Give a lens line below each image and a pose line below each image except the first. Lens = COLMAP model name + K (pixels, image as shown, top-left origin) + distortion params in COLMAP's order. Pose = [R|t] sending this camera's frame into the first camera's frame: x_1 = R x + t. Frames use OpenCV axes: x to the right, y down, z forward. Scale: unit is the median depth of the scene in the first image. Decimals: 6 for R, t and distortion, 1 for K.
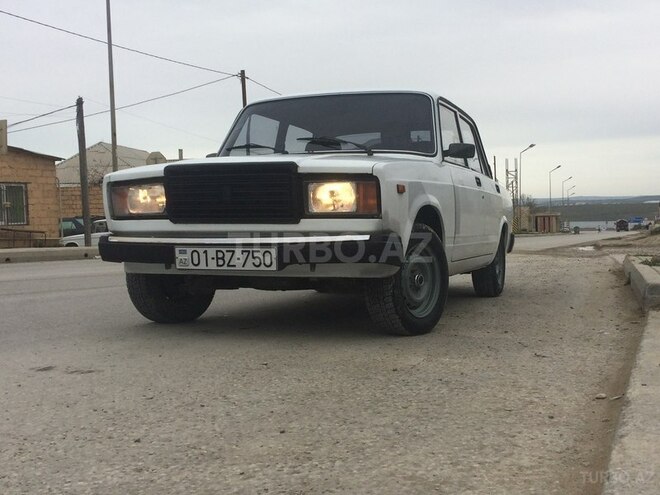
lens RADIAL K [[818.1, 0, 330.0], [0, 818.1, 247.5], [0, 0, 1]] dist [-0.006989, 0.008308]
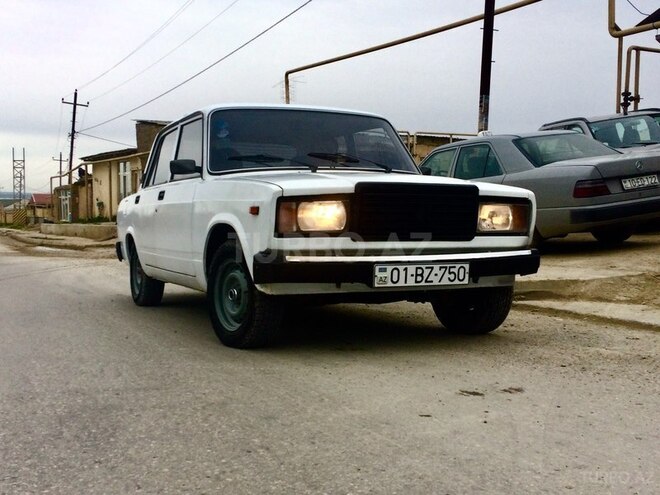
lens RADIAL K [[818.1, 0, 330.0], [0, 818.1, 247.5], [0, 0, 1]] dist [-0.006989, 0.008308]
pose [[0.725858, -0.015857, 0.687662, -0.930667], [0.019059, 0.999814, 0.002938, -0.026769], [-0.687580, 0.010974, 0.726025, 0.322182]]
